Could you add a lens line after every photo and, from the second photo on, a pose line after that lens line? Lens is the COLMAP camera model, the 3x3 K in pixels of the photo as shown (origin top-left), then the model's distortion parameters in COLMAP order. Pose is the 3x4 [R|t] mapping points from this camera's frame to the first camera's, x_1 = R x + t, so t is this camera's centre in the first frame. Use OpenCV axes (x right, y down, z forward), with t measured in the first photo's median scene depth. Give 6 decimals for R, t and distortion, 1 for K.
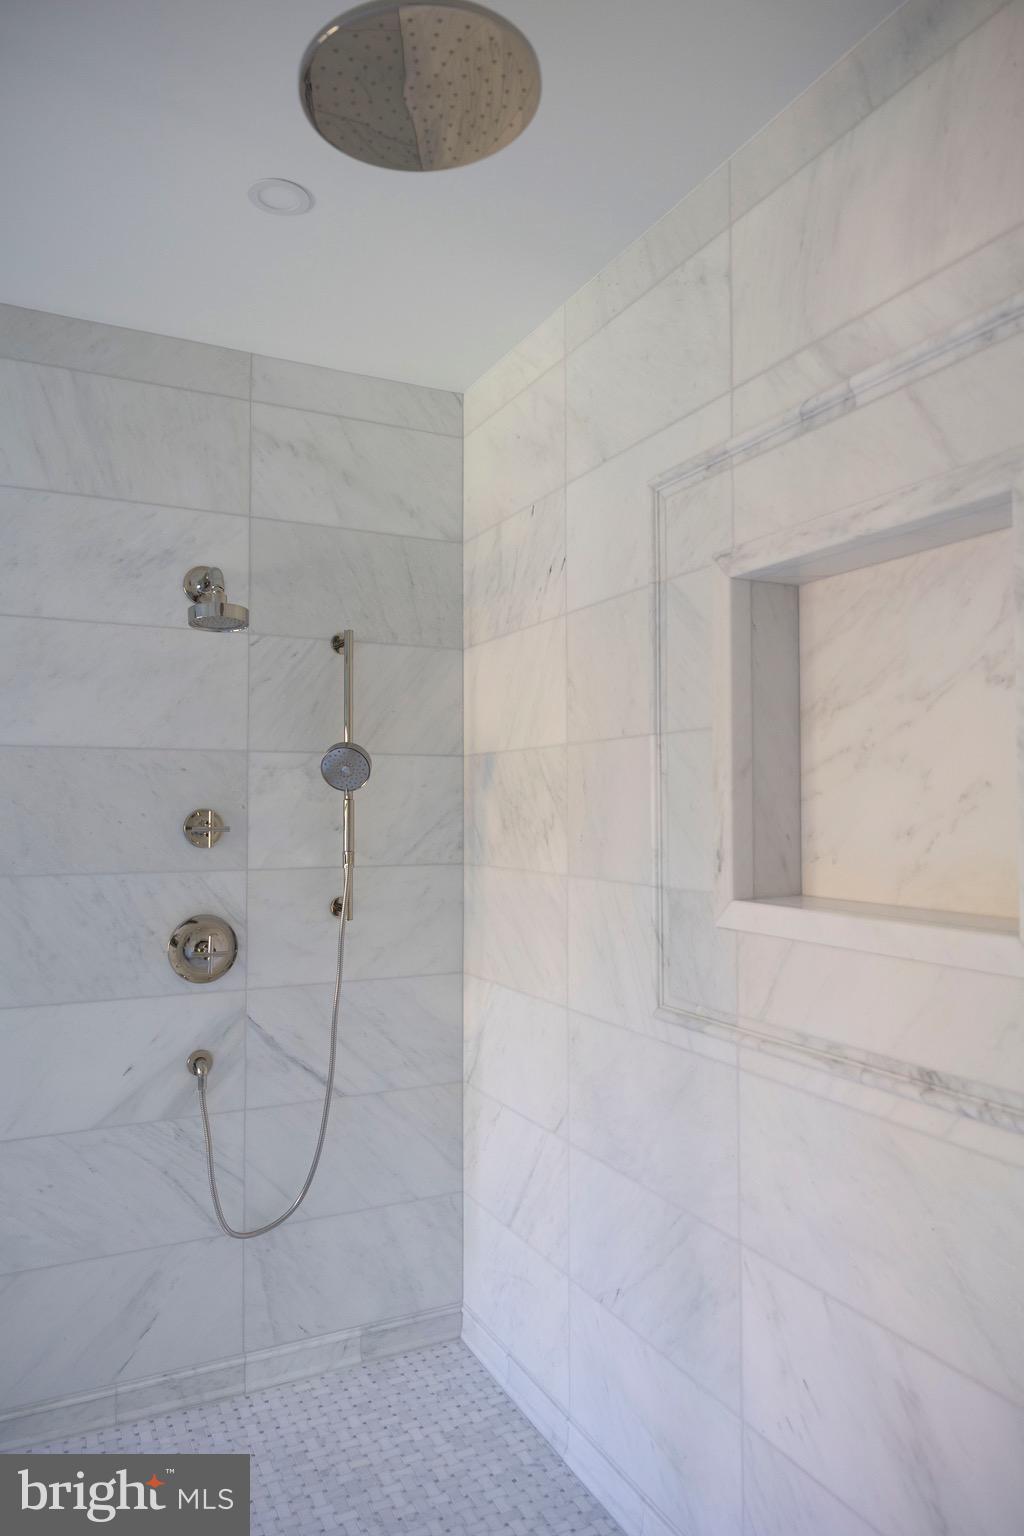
lens RADIAL K [[1035.4, 0, 512.0], [0, 1035.4, 768.0], [0, 0, 1]] dist [-0.002980, 0.002233]
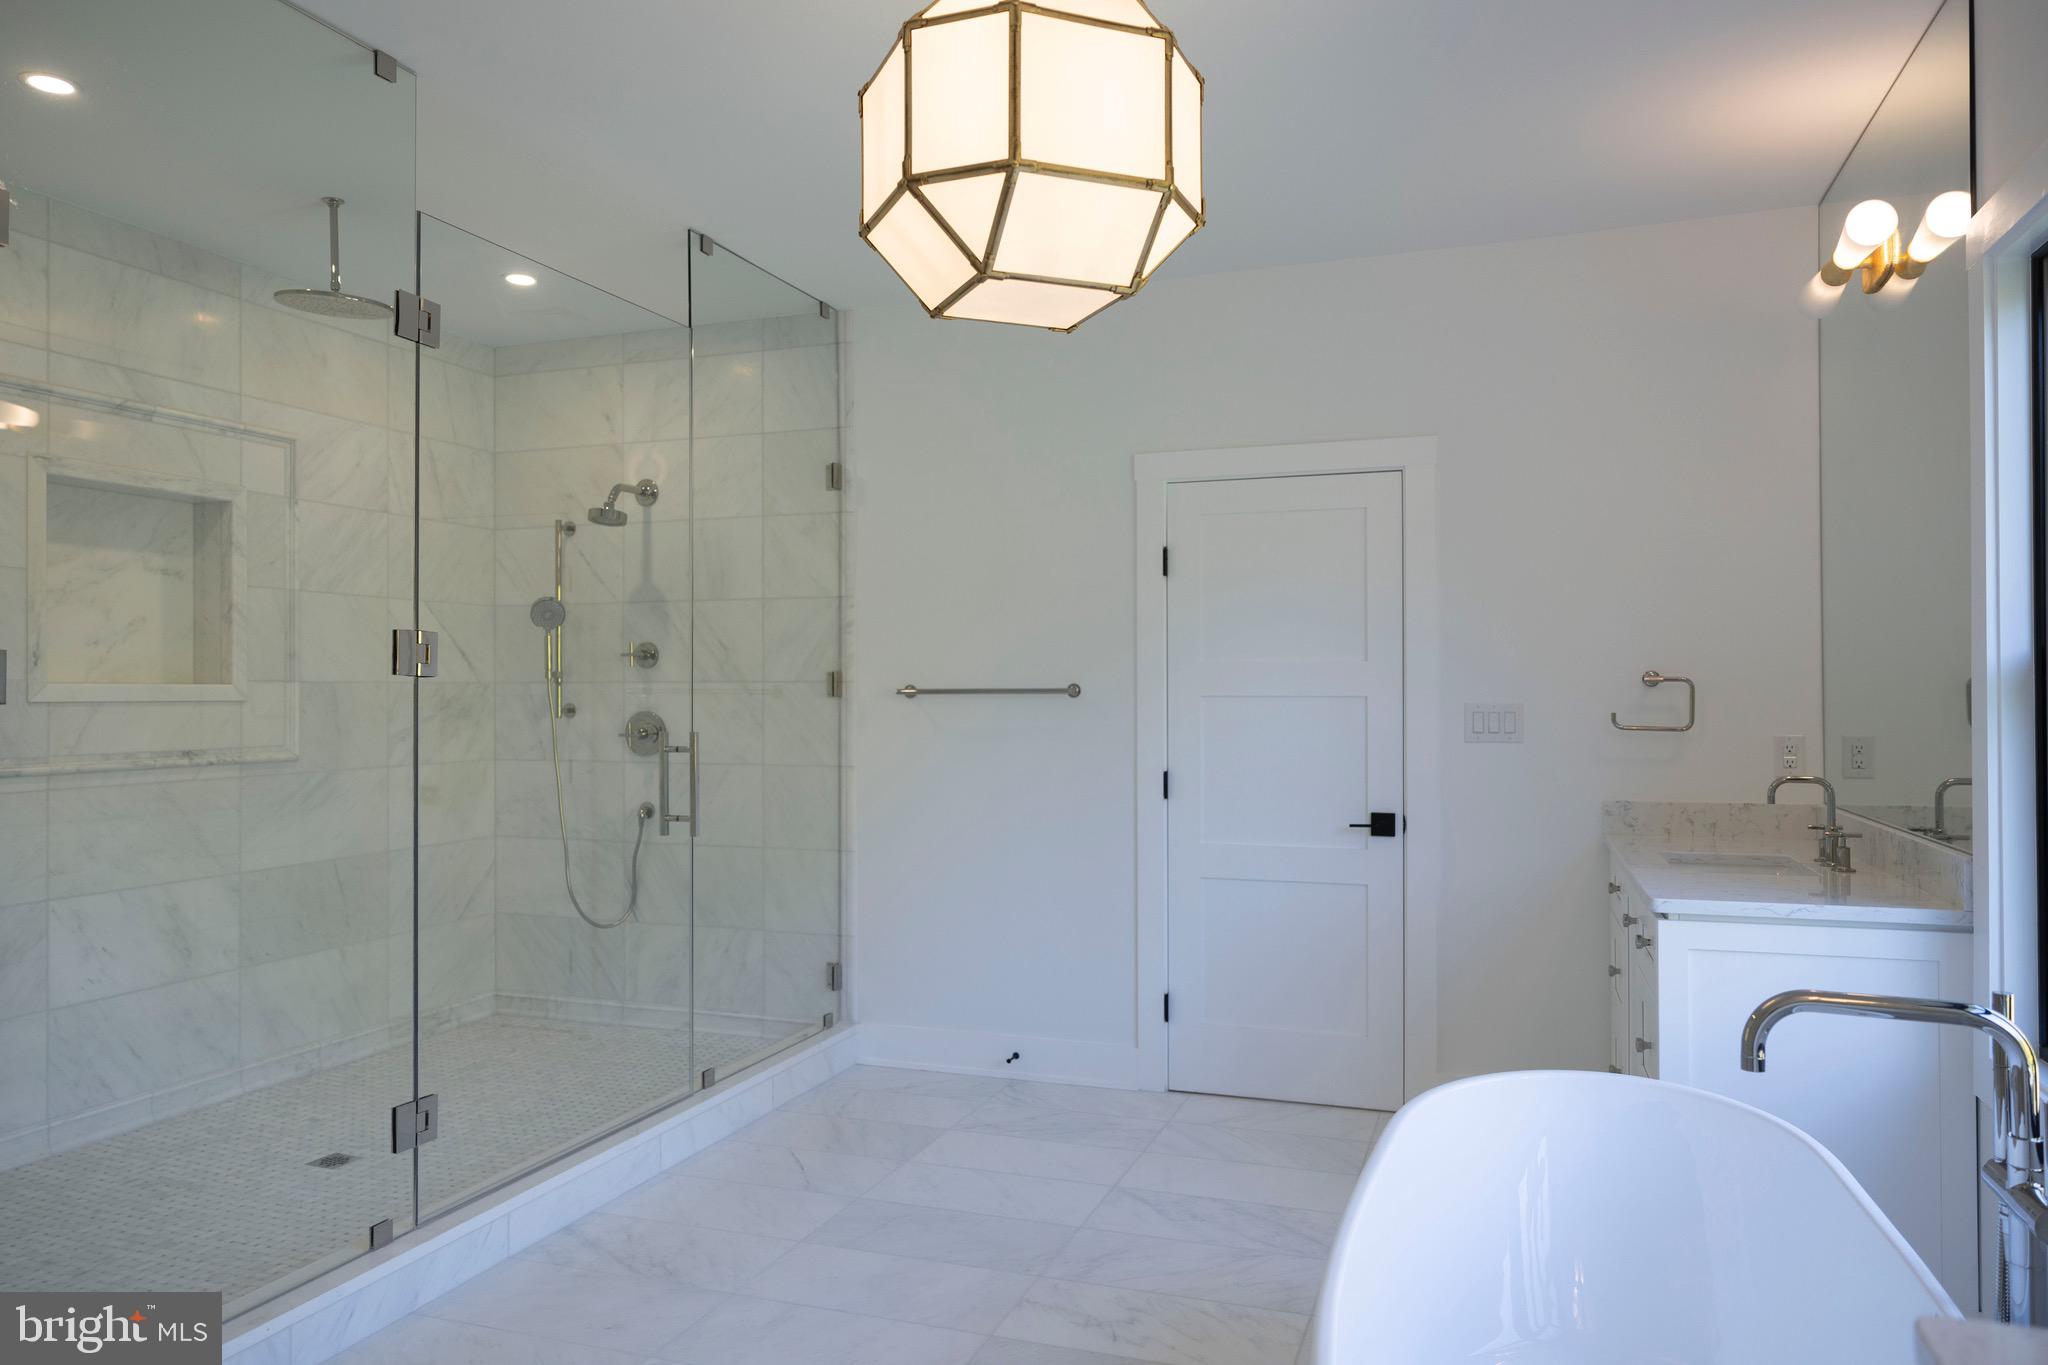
lens RADIAL K [[1383.2, 0, 1023.4], [0, 1383.2, 703.0], [0, 0, 1]] dist [0.000072, 0.002985]
pose [[-0.691023, 0.004469, 0.722819, -1.665221], [-0.019337, 0.999509, -0.024666, 0.131574], [-0.722574, -0.031022, -0.690597, 0.997624]]
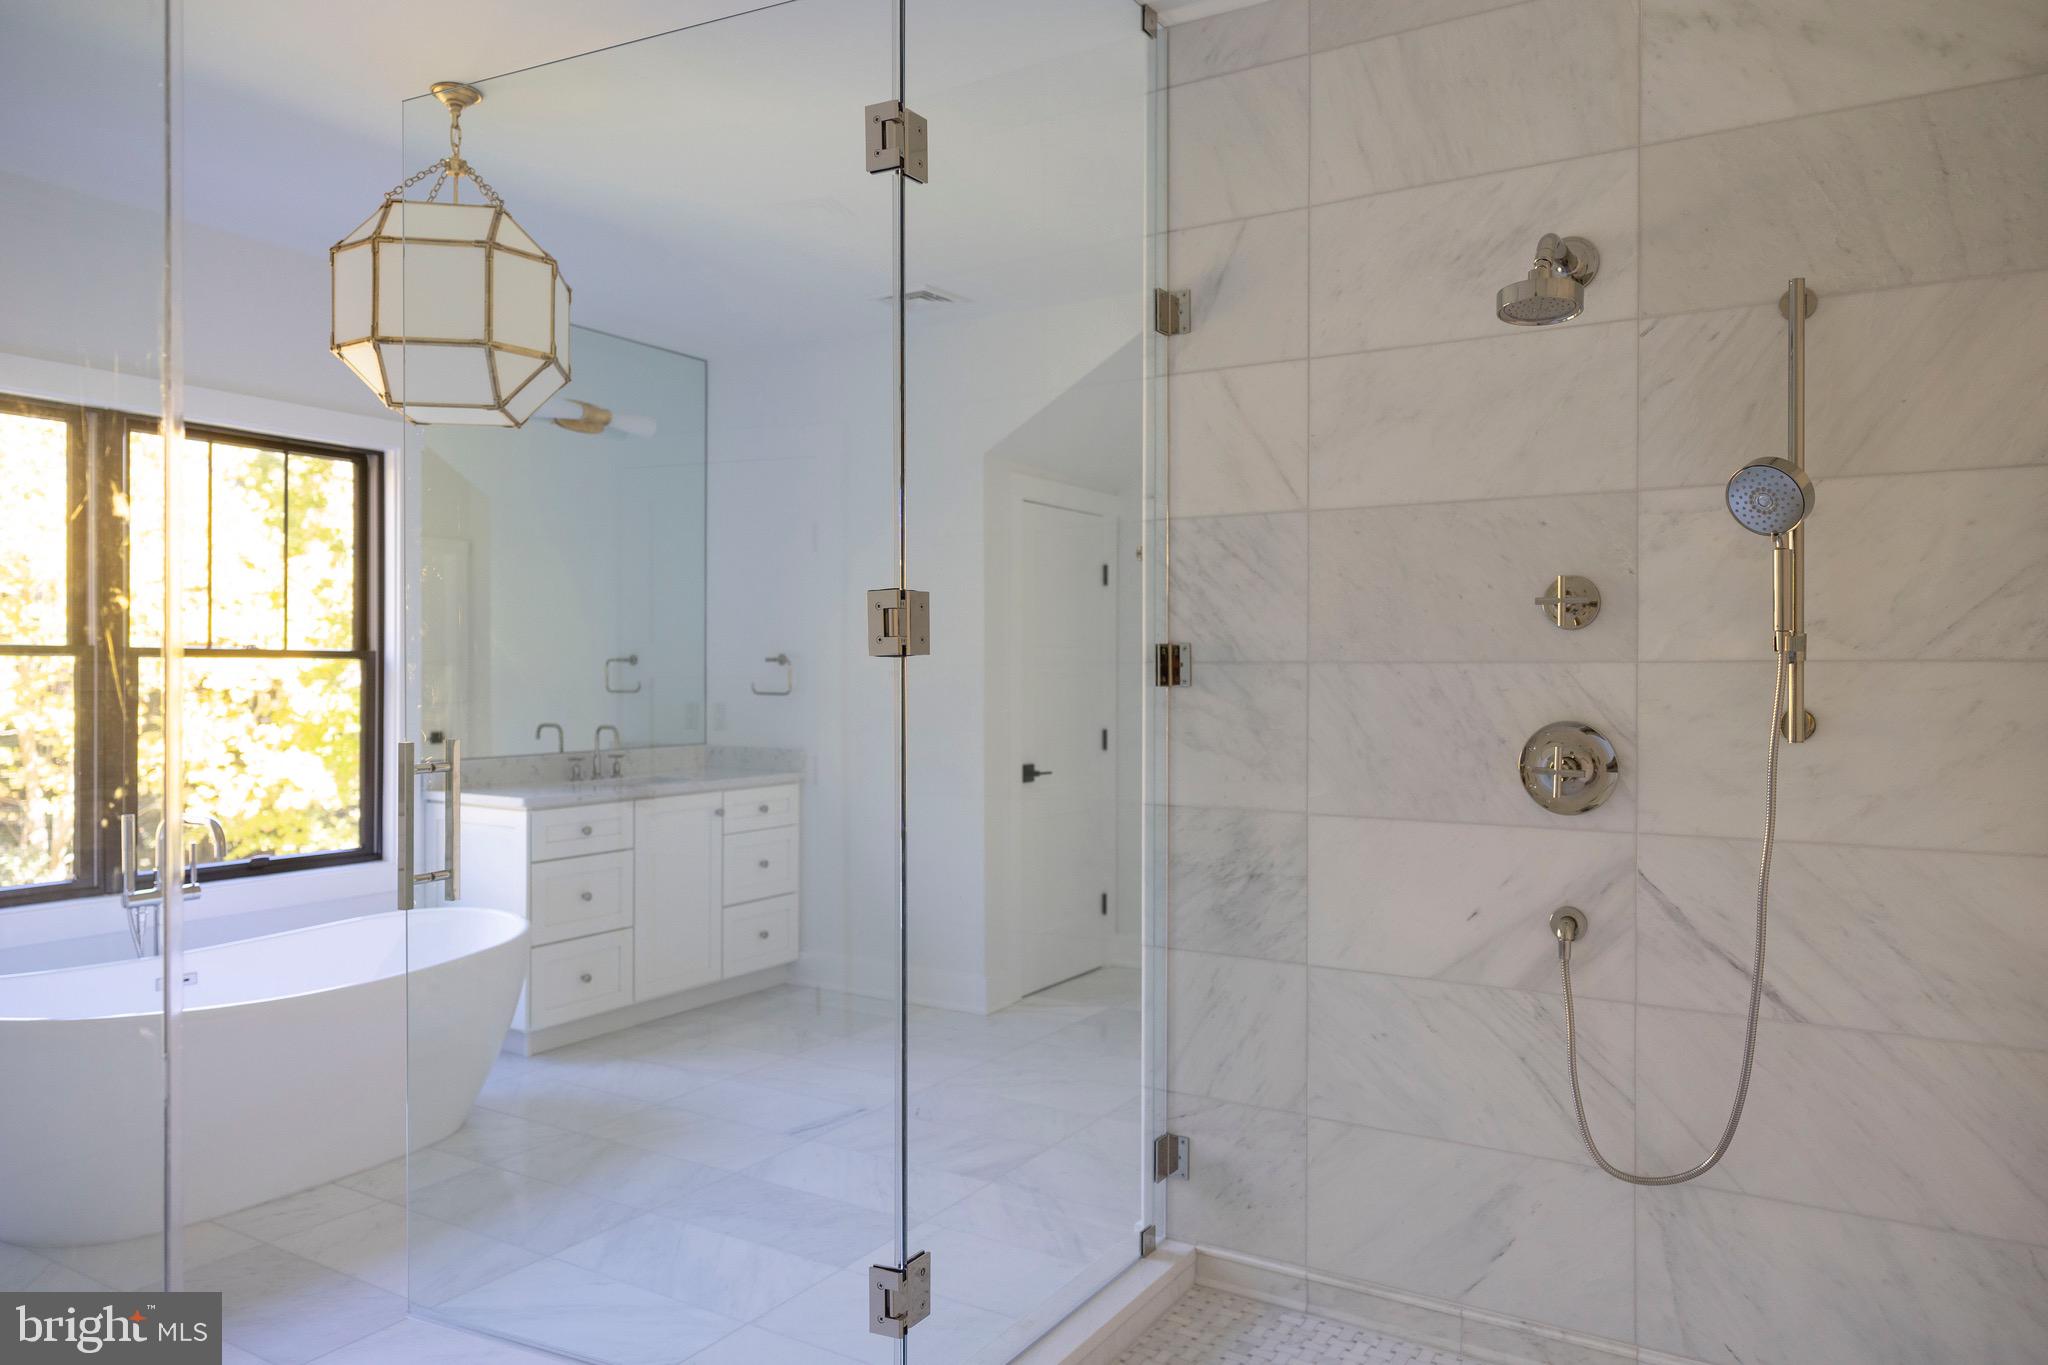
lens RADIAL K [[1383.2, 0, 1023.4], [0, 1383.2, 703.0], [0, 0, 1]] dist [0.000072, 0.002985]
pose [[0.521734, 0.012386, -0.853018, 0.332074], [0.022715, 0.999338, 0.028403, 0.093216], [0.852806, -0.034196, 0.521107, 0.169273]]
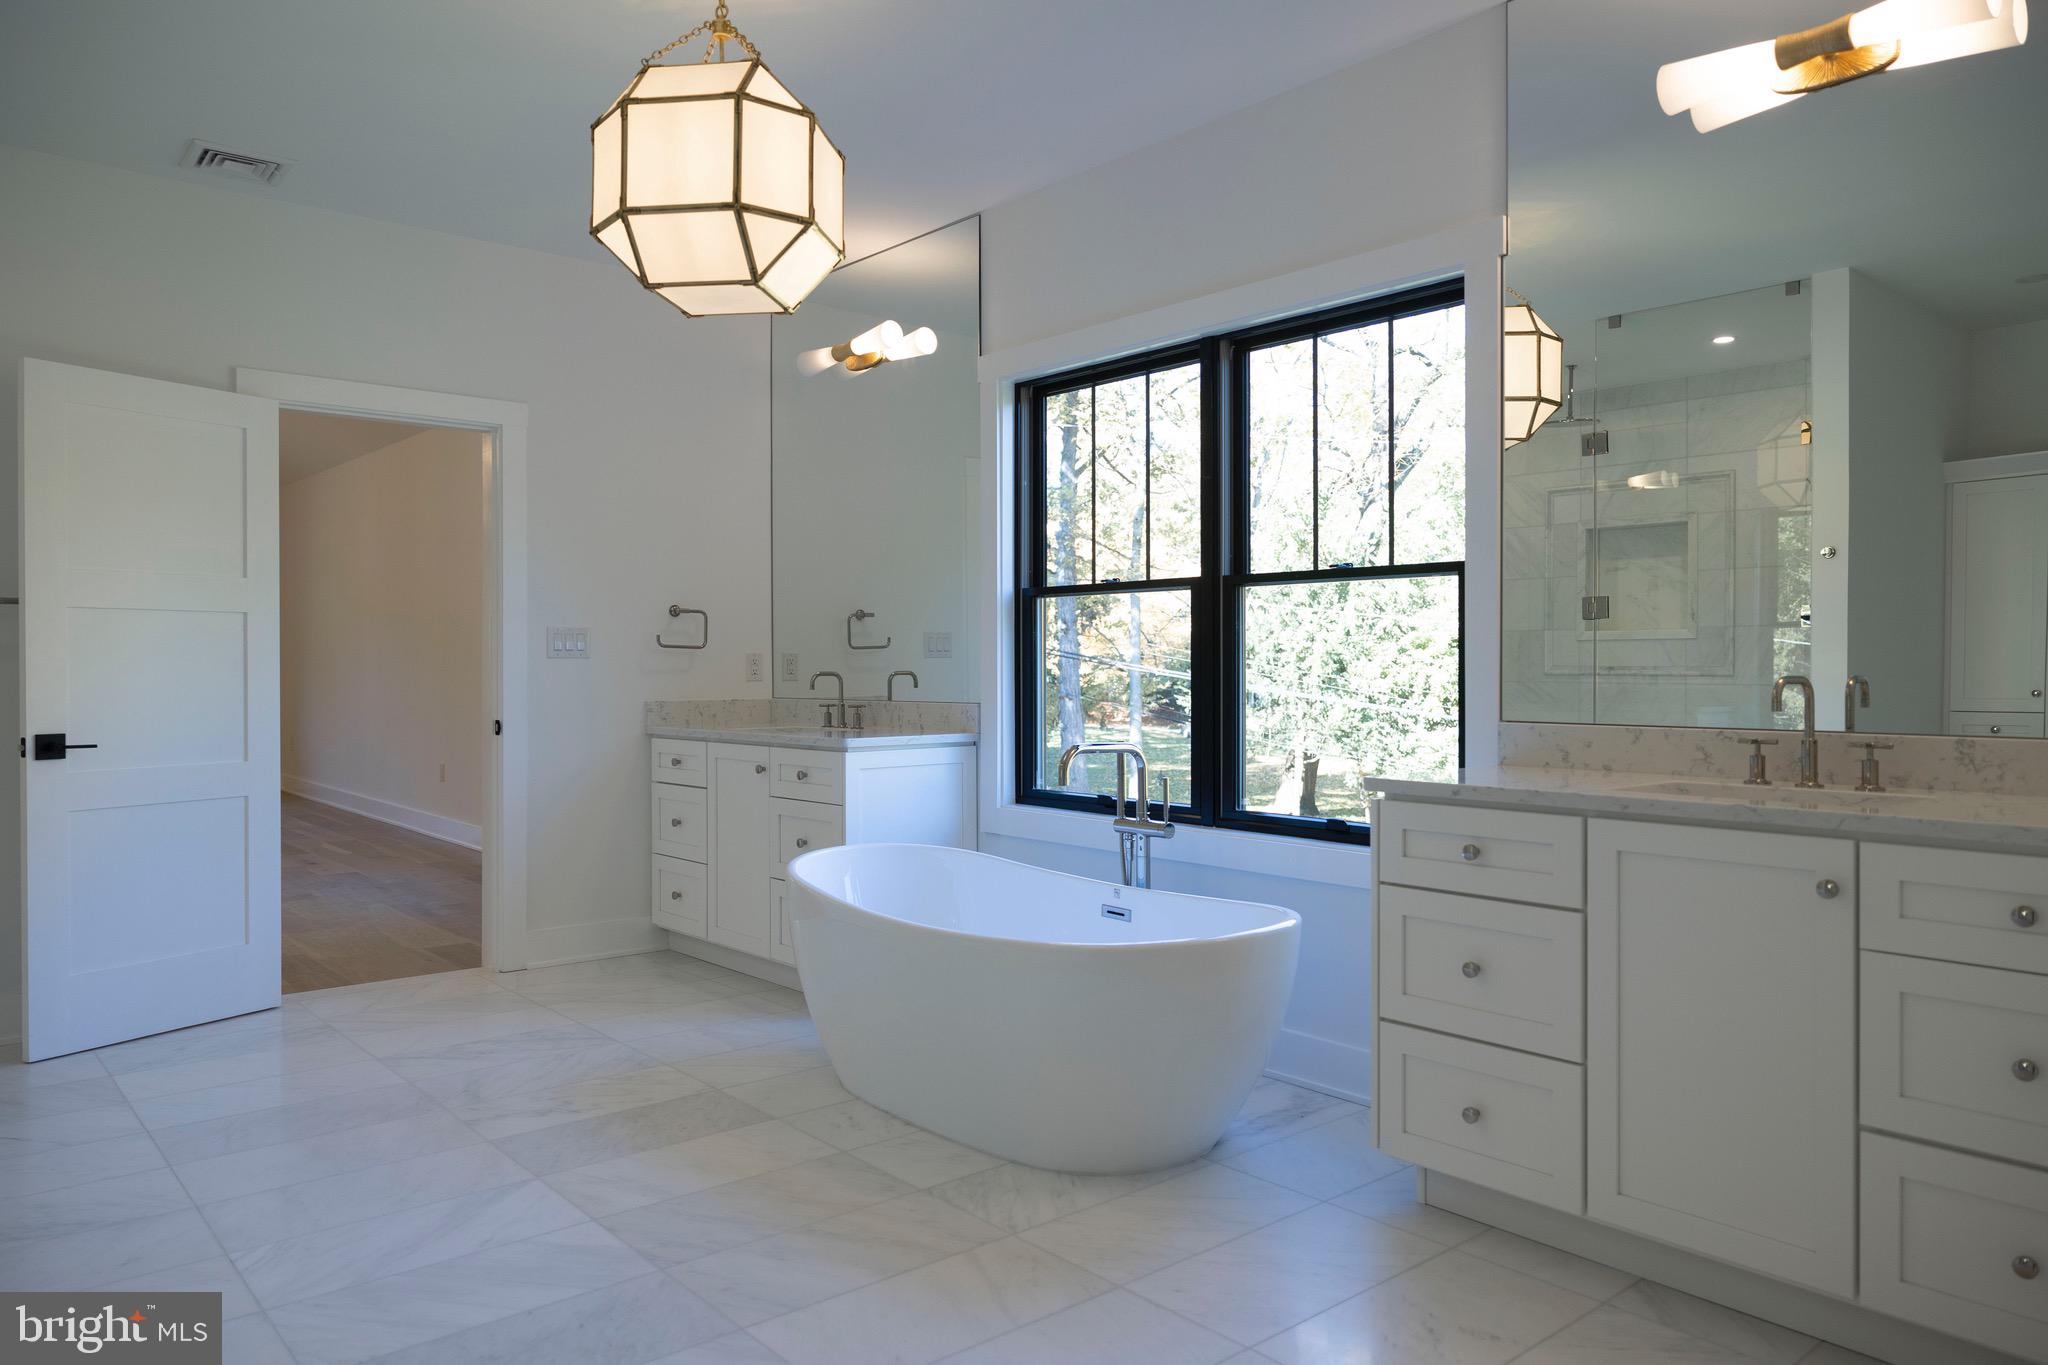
lens RADIAL K [[1427.3, 0, 1024.9], [0, 1427.3, 674.0], [0, 0, 1]] dist [0.075819, -0.000449]
pose [[-0.977088, 0.000583, -0.212835, -1.056936], [0.004206, 0.999854, -0.016571, 0.190515], [0.212794, -0.017087, -0.976948, 1.700072]]
